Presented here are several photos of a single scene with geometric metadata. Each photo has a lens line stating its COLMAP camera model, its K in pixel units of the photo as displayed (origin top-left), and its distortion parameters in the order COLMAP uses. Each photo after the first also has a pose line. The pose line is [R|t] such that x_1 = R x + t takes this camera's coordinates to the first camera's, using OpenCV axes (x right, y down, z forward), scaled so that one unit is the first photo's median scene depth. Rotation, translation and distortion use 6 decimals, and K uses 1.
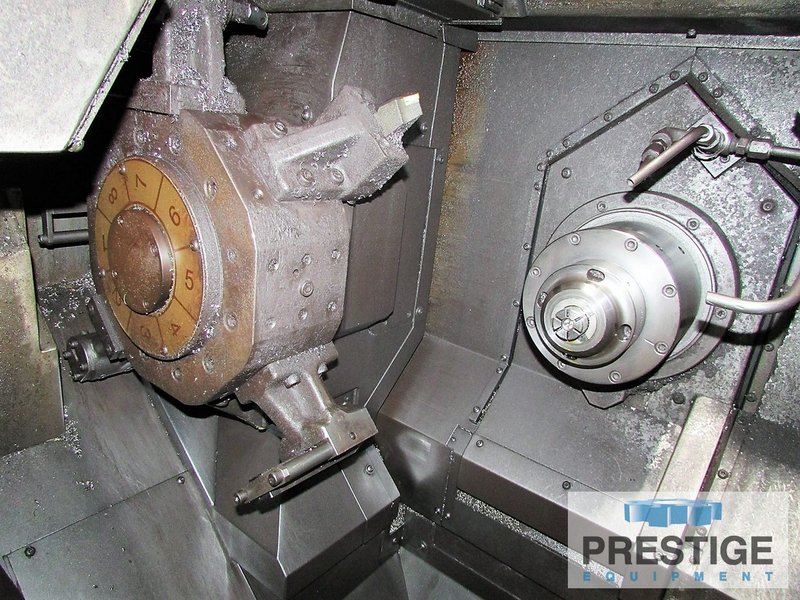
lens RADIAL K [[568.2, 0, 378.8], [0, 568.2, 303.0], [0, 0, 1]] dist [0.028242, -0.000528]
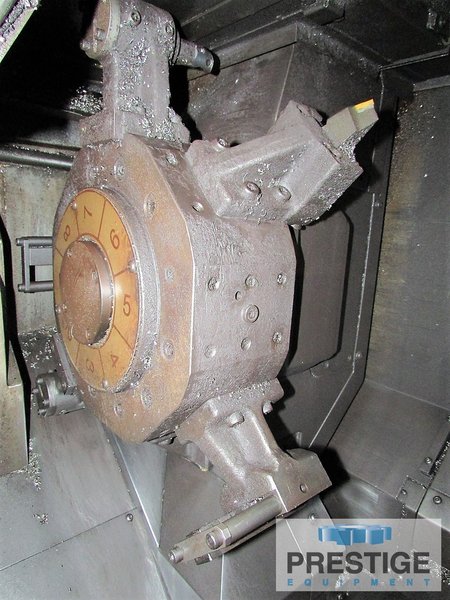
lens RADIAL K [[426.2, 0, 225.0], [0, 426.2, 300.0], [0, 0, 1]] dist [0.028242, -0.000528]
pose [[0.984181, -0.019578, -0.176078, -0.044473], [-0.007159, 0.988669, -0.149942, 0.050980], [0.177019, 0.148830, 0.972889, 0.313295]]
